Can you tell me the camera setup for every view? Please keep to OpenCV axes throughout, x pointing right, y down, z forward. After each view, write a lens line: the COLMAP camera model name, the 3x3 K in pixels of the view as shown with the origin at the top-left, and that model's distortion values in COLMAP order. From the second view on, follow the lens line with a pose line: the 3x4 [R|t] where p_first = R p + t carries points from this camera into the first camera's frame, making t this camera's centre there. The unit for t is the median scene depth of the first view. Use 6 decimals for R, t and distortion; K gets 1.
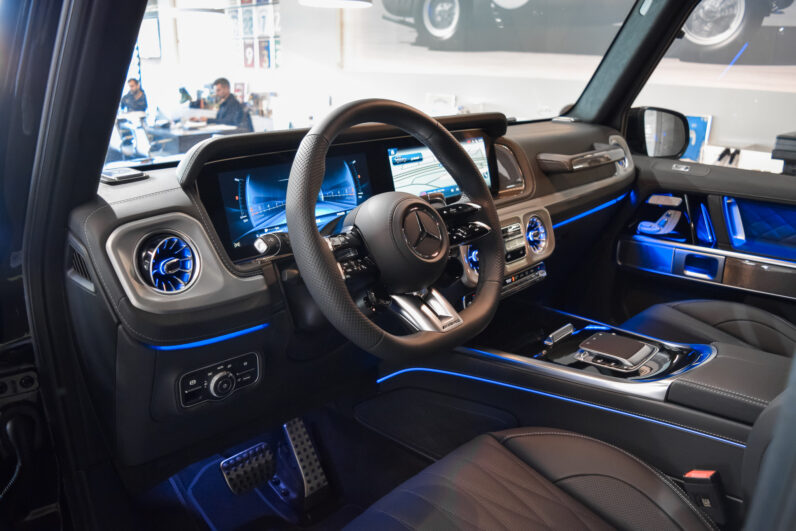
lens RADIAL K [[622.6, 0, 398.0], [0, 622.6, 265.5], [0, 0, 1]] dist [-0.075338, -0.004024]
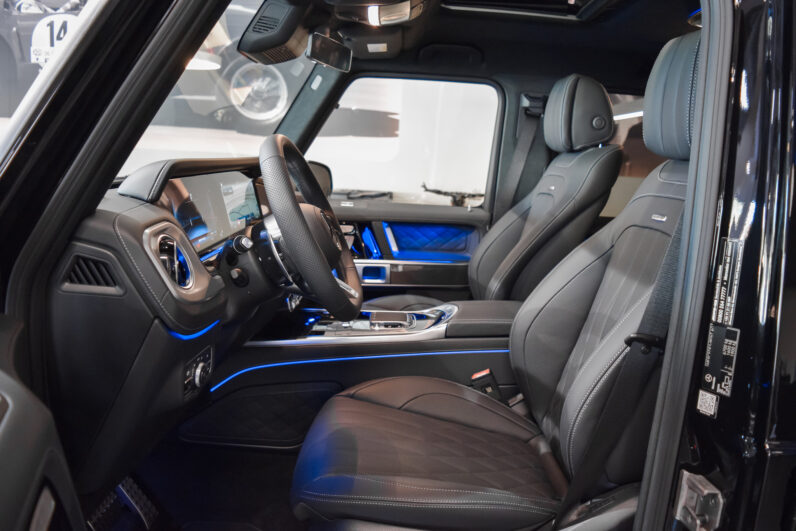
lens RADIAL K [[622.6, 0, 398.0], [0, 622.6, 265.5], [0, 0, 1]] dist [-0.075338, -0.004024]
pose [[0.719934, -0.086222, 0.688666, -0.427276], [0.165958, 0.984855, -0.050188, 0.062657], [-0.673908, 0.150422, 0.723340, -0.040880]]
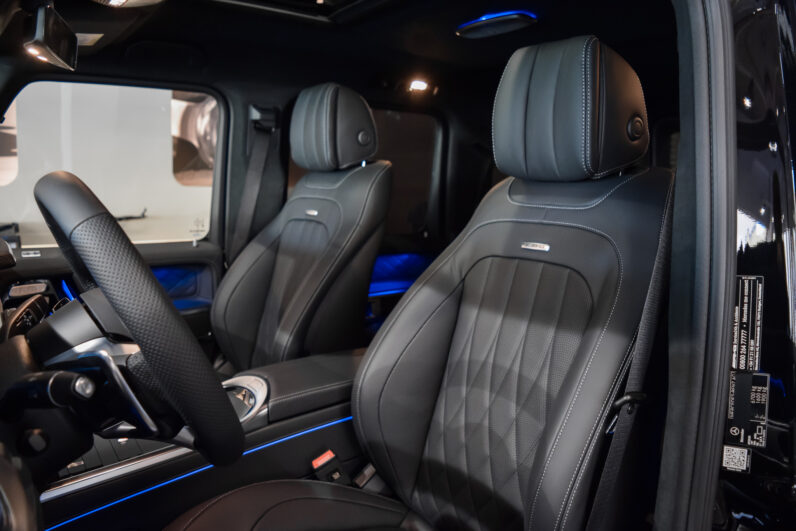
lens RADIAL K [[622.6, 0, 398.0], [0, 622.6, 265.5], [0, 0, 1]] dist [-0.075338, -0.004024]
pose [[0.198468, -0.136448, 0.970563, -0.374309], [0.290077, 0.954075, 0.074813, -0.050608], [-0.936198, 0.266690, 0.228934, 0.258007]]
